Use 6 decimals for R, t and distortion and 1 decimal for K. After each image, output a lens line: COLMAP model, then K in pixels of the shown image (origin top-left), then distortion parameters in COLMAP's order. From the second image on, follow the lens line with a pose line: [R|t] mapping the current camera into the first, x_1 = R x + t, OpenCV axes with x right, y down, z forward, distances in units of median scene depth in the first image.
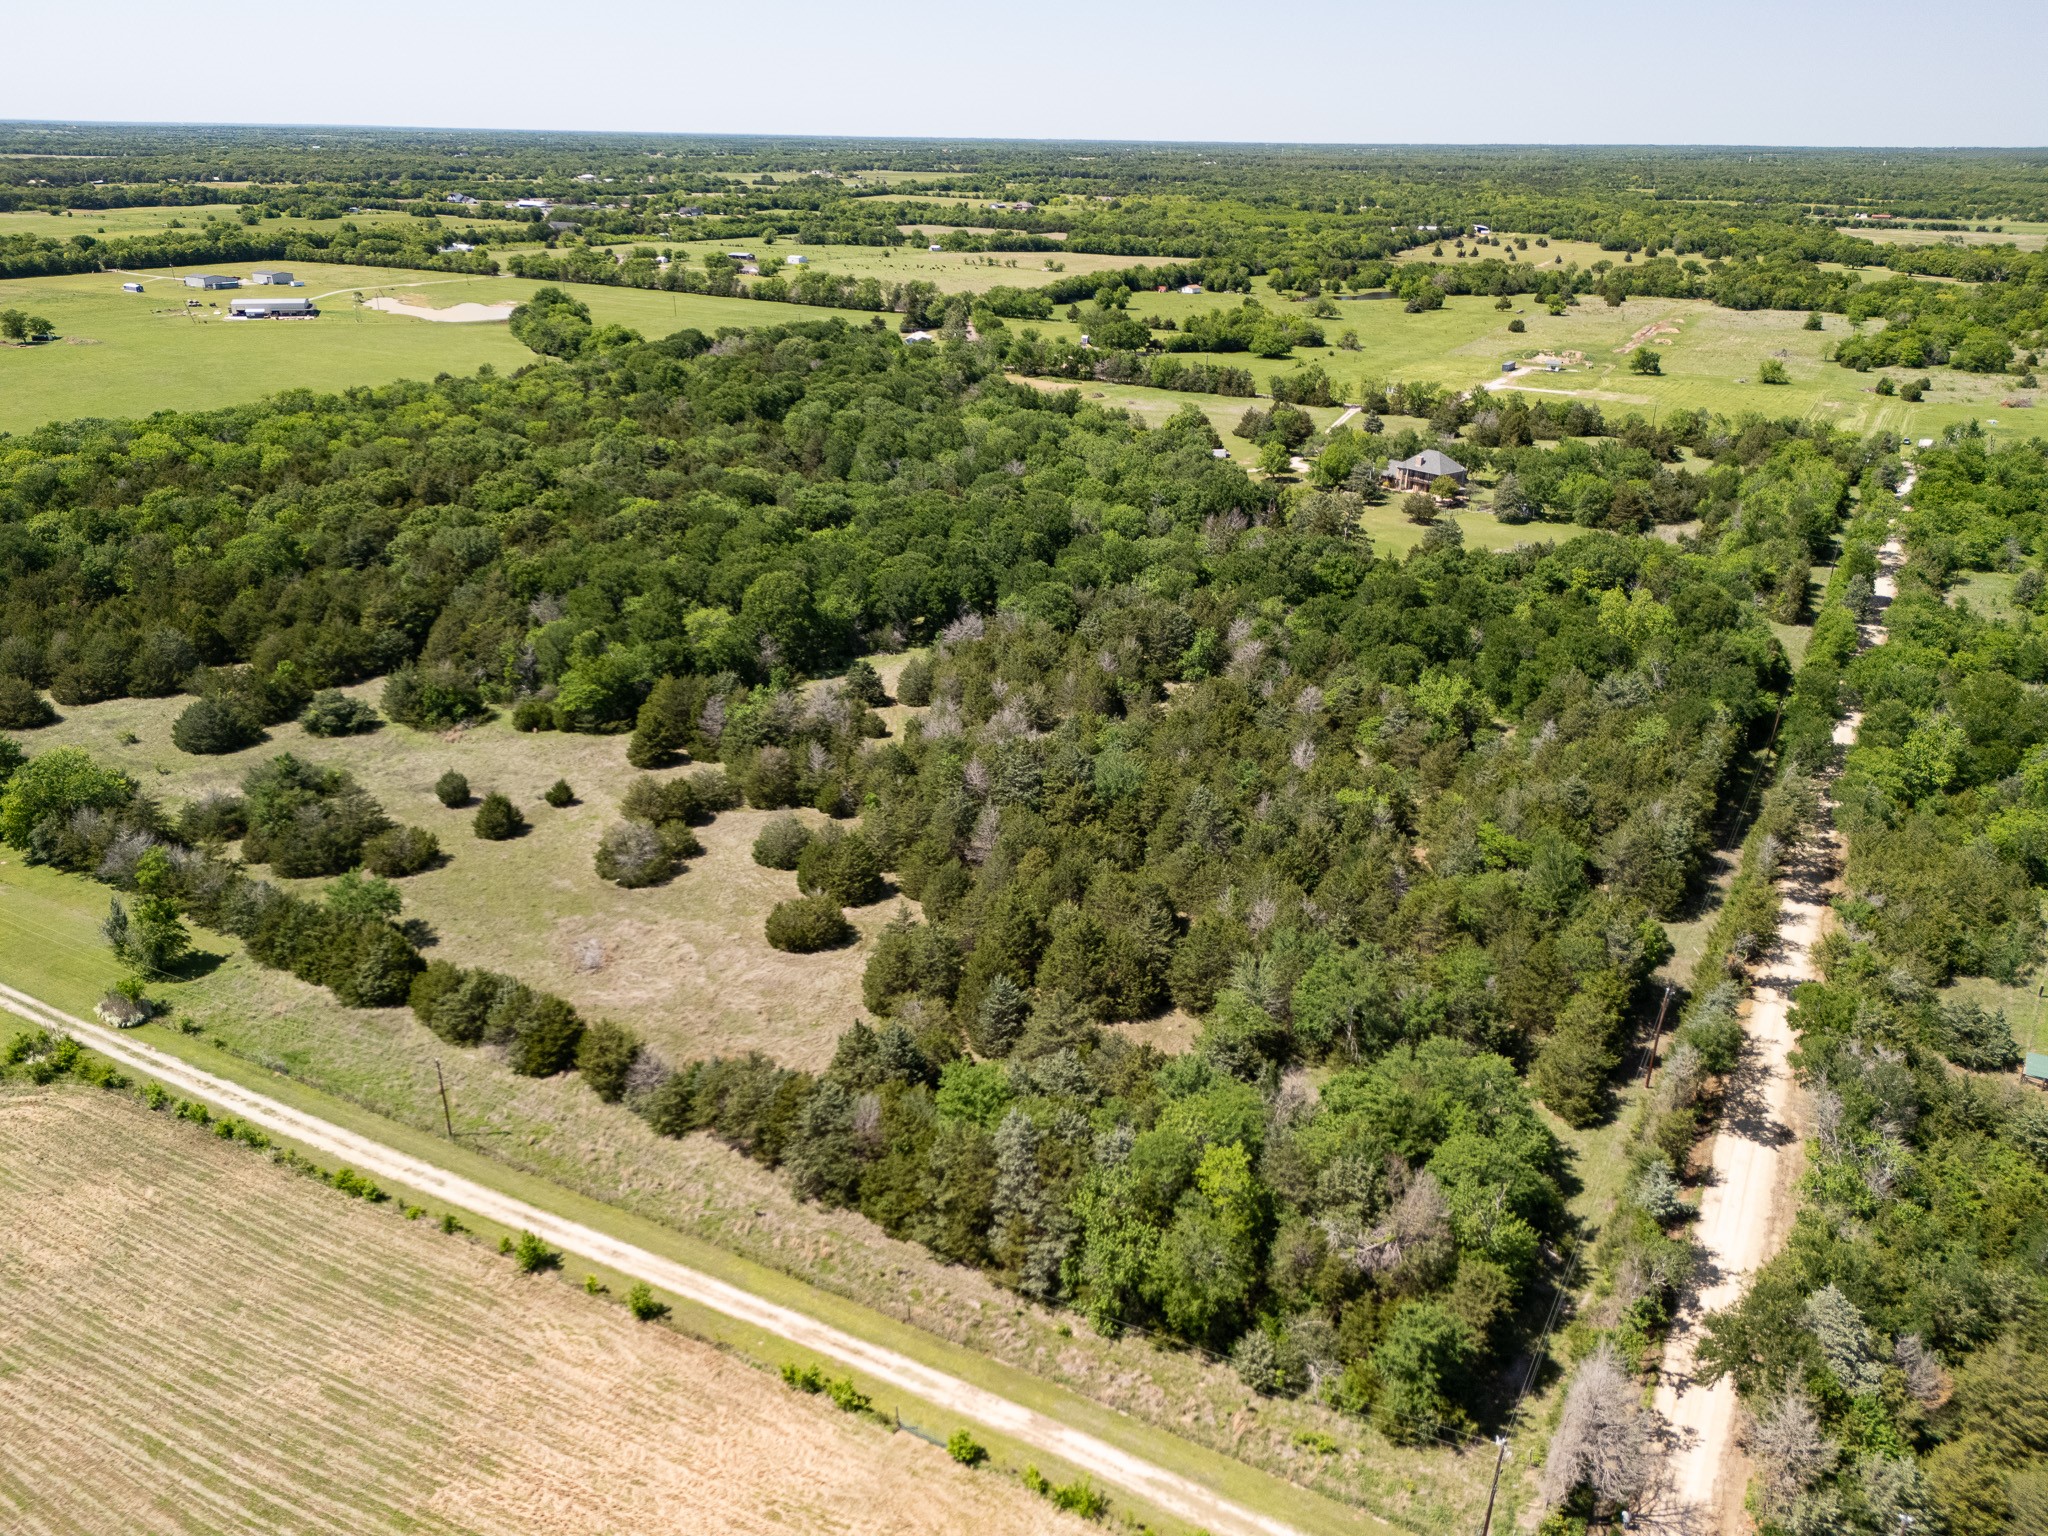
lens RADIAL K [[1498.8, 0, 1028.4], [0, 1498.8, 776.2], [0, 0, 1]] dist [0.073779, -0.069555]
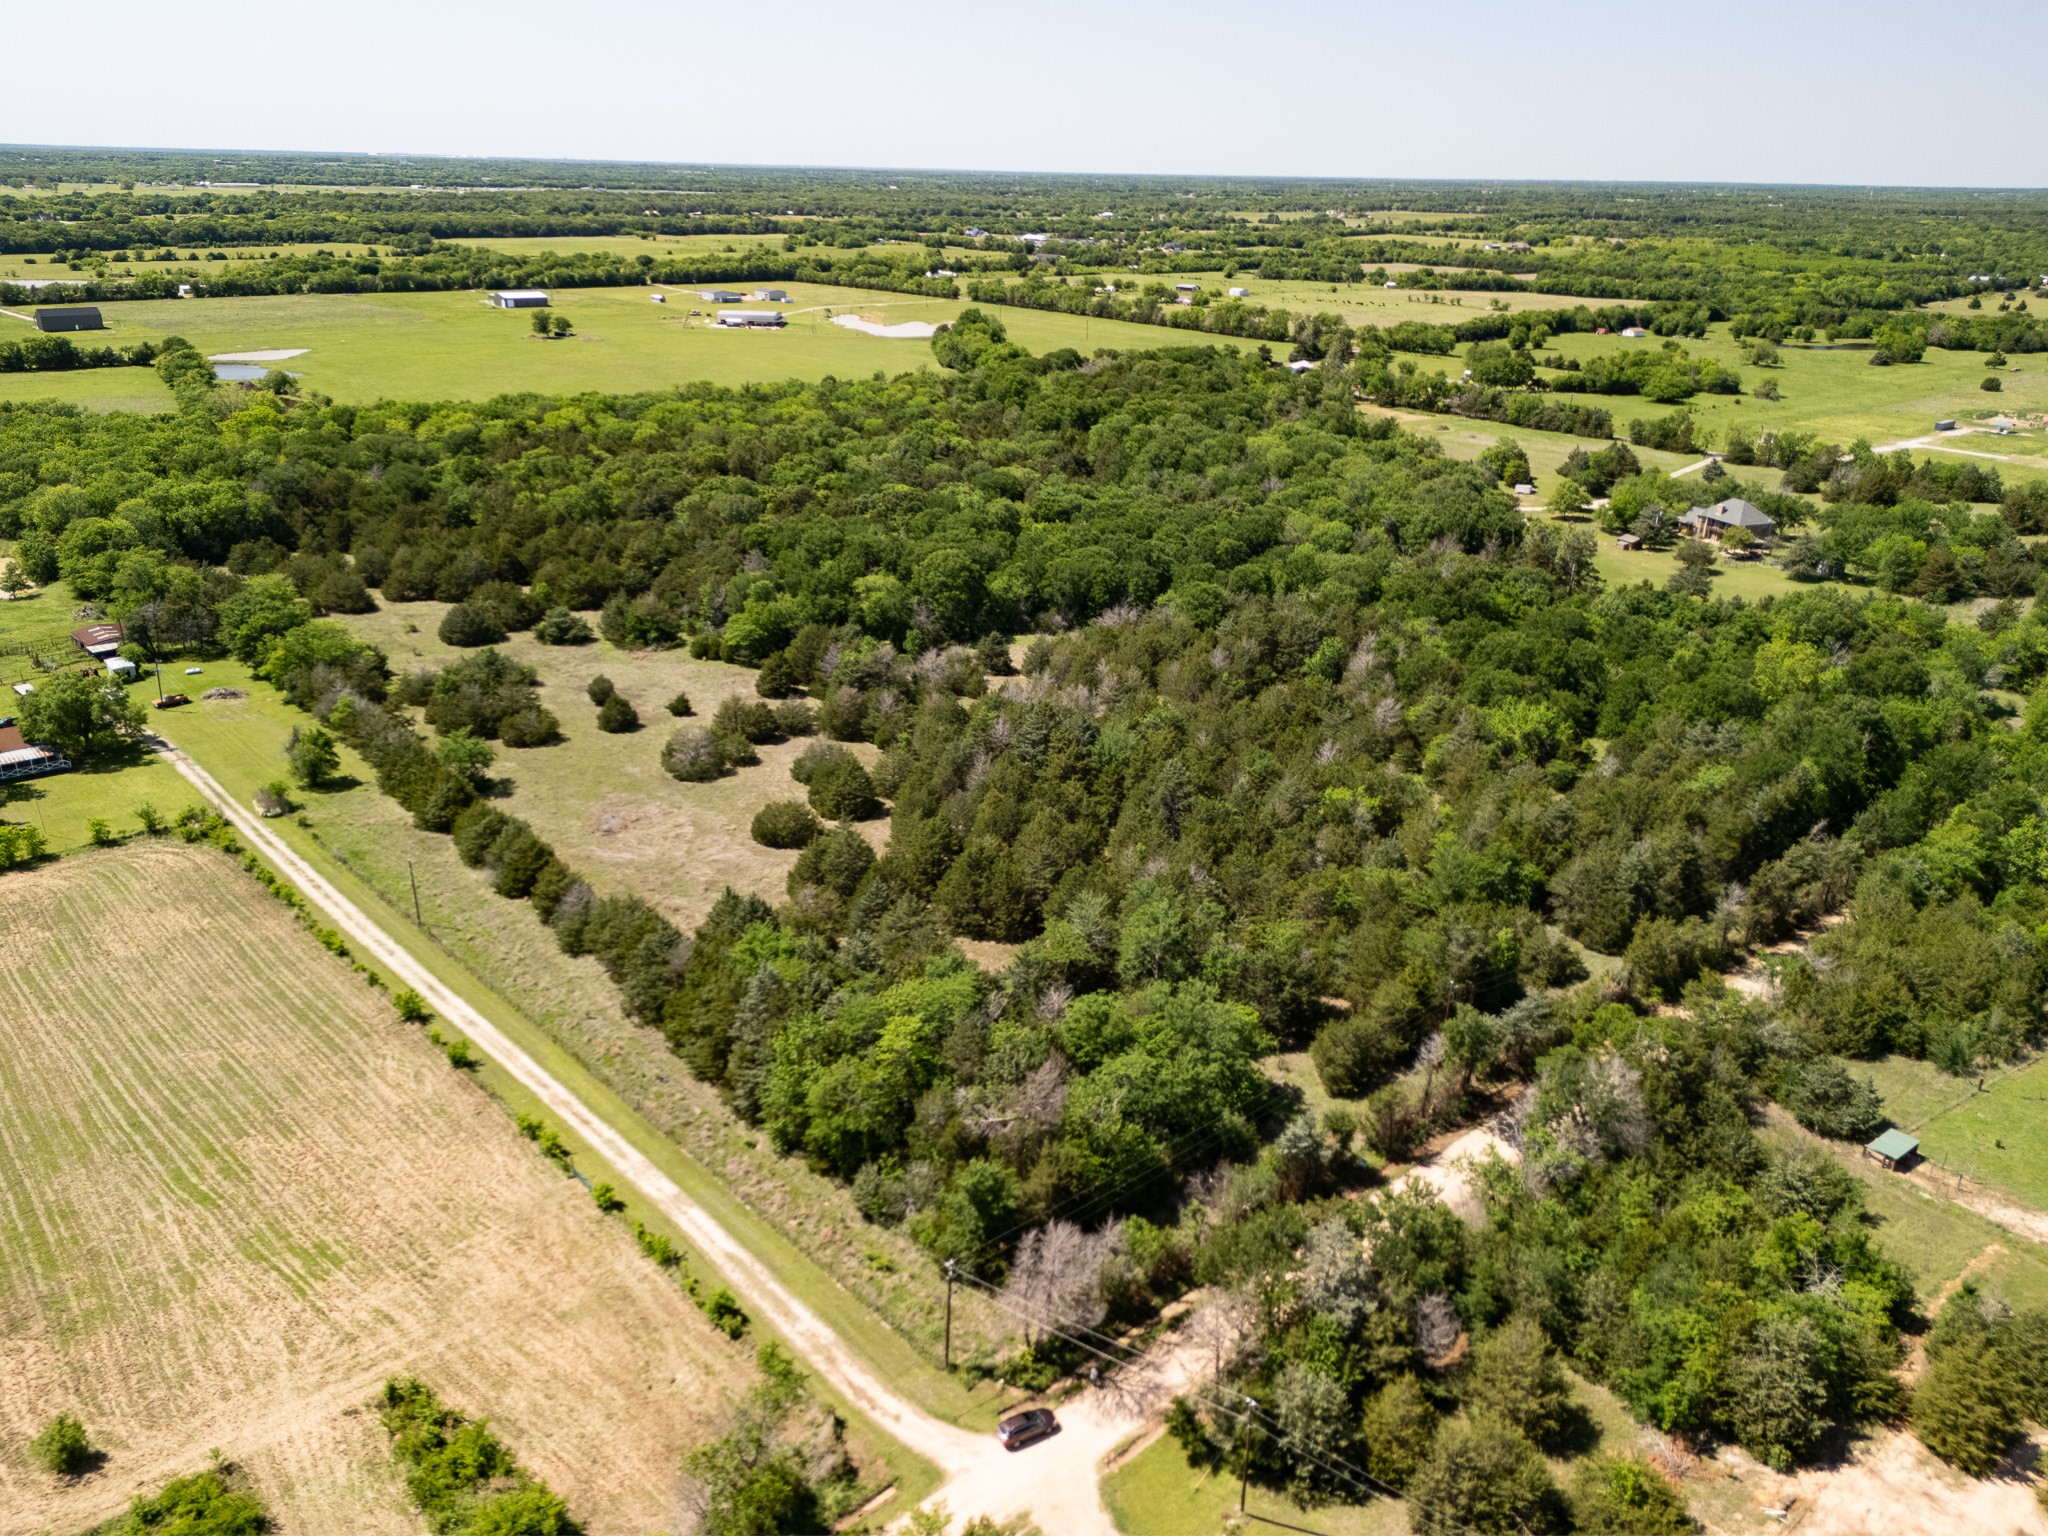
lens RADIAL K [[1498.8, 0, 1027.9], [0, 1498.8, 767.8], [0, 0, 1]] dist [0.073779, -0.069555]
pose [[0.944152, 0.127897, -0.303675, 0.279713], [-0.136447, 0.990623, -0.007013, 0.027920], [0.299931, 0.048057, 0.952750, -0.037056]]
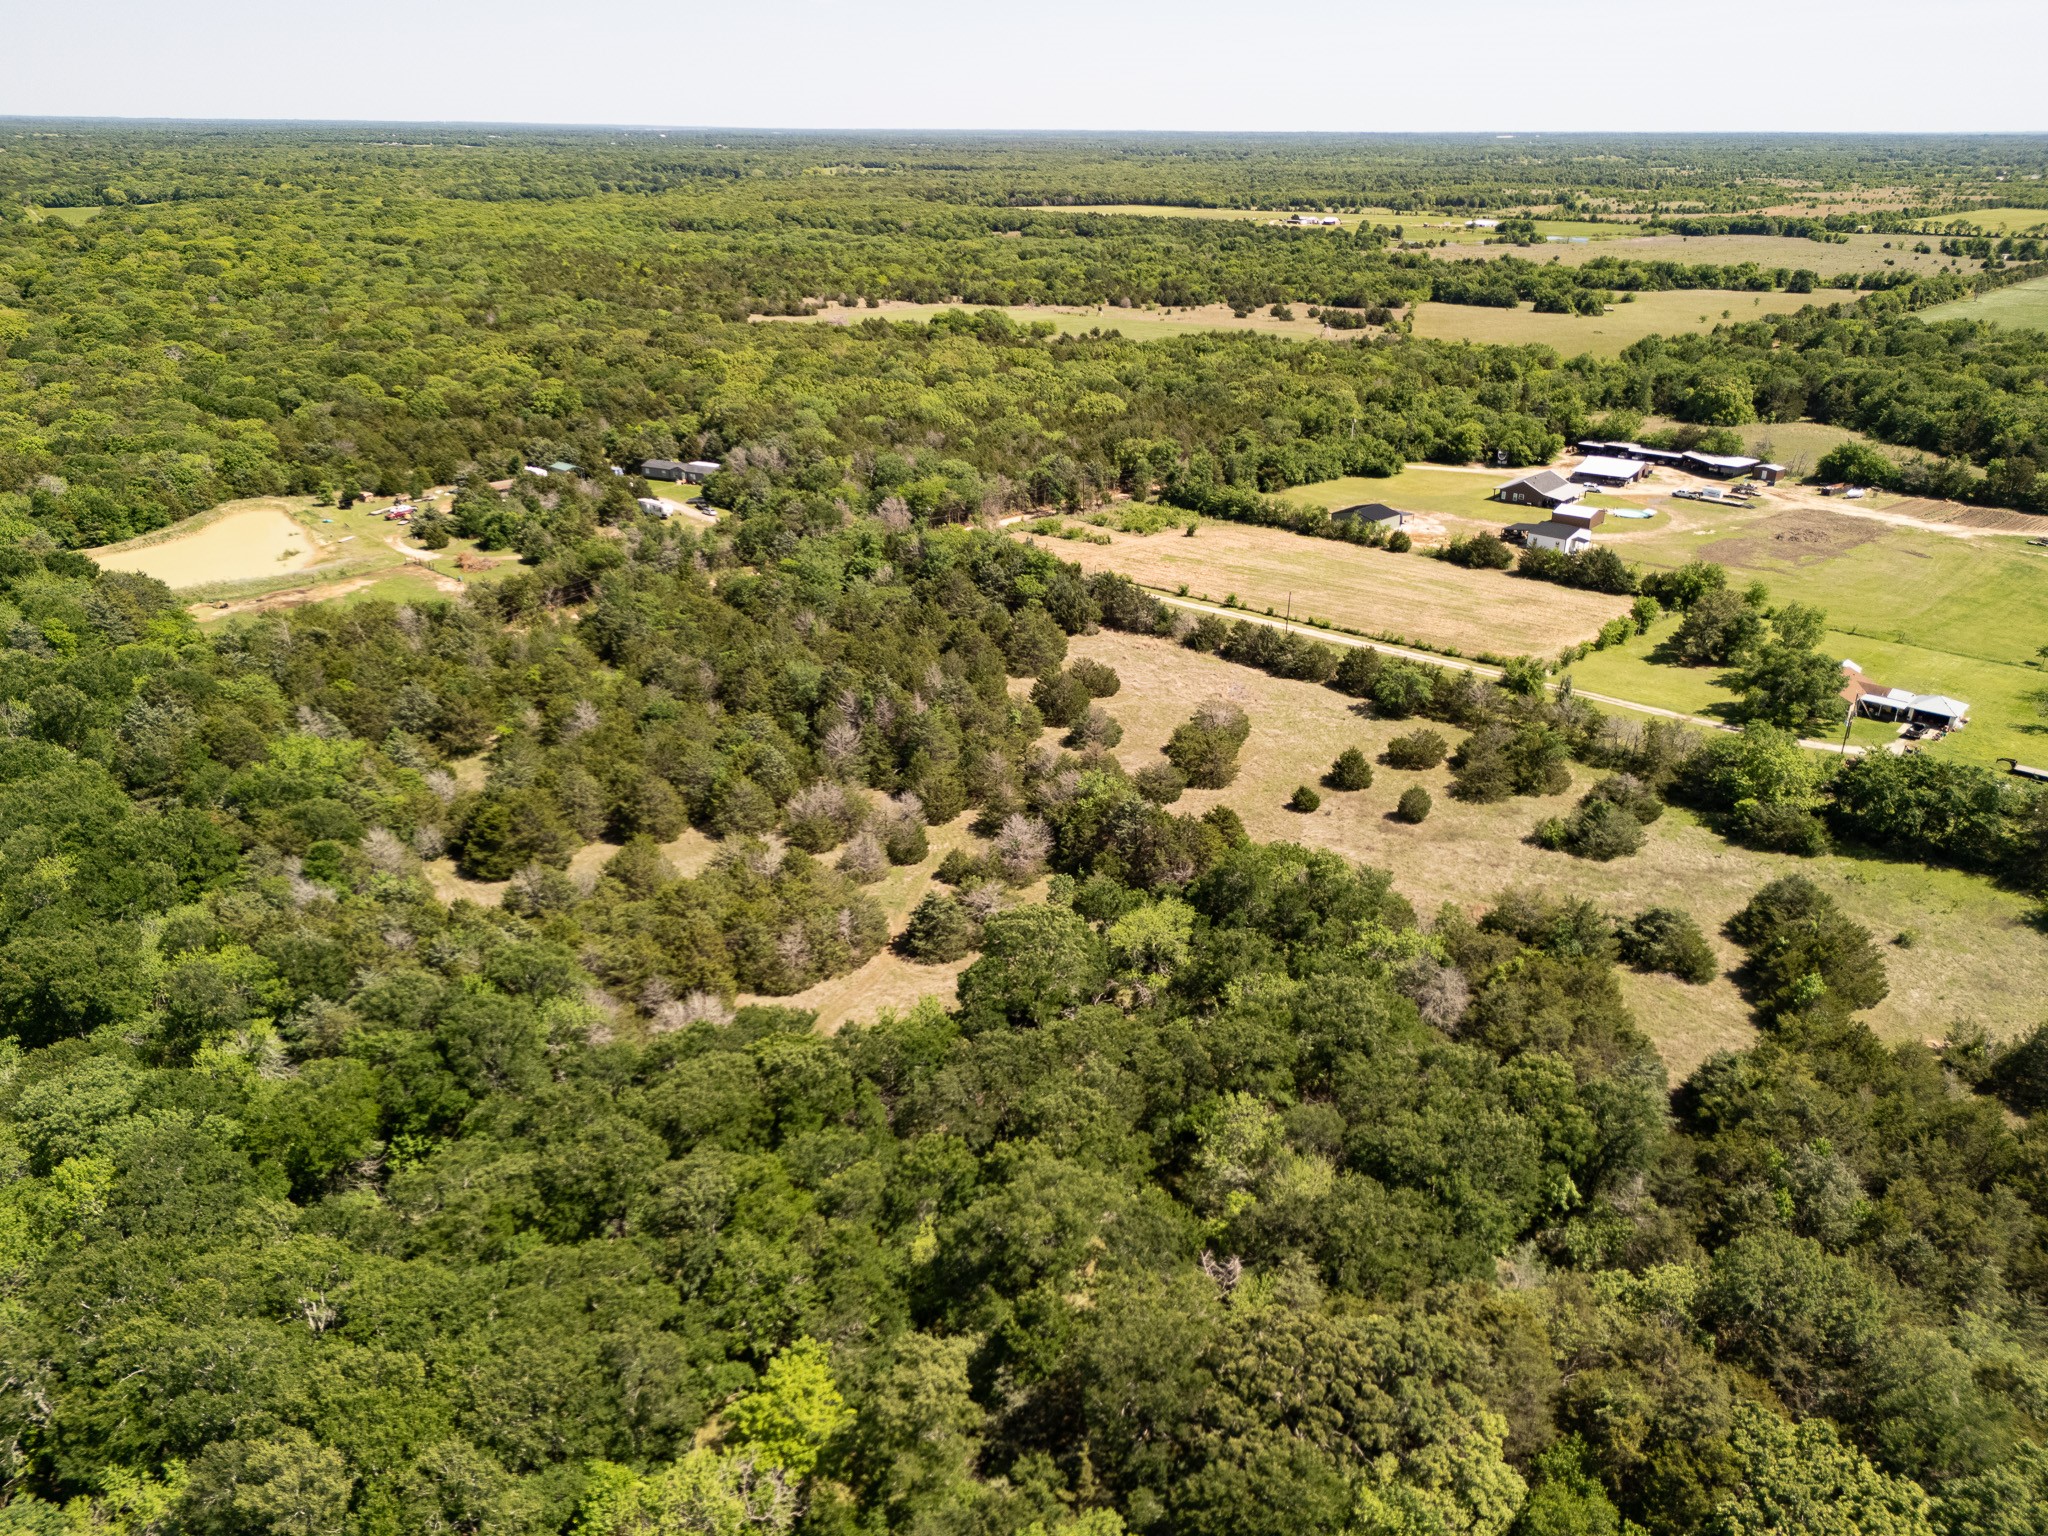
lens RADIAL K [[1498.8, 0, 1025.9], [0, 1498.8, 778.2], [0, 0, 1]] dist [0.073779, -0.069555]
pose [[-0.961589, -0.126646, 0.243532, -0.331201], [0.089004, 0.695414, 0.713076, -0.634104], [-0.259664, 0.707361, -0.657431, 1.499157]]
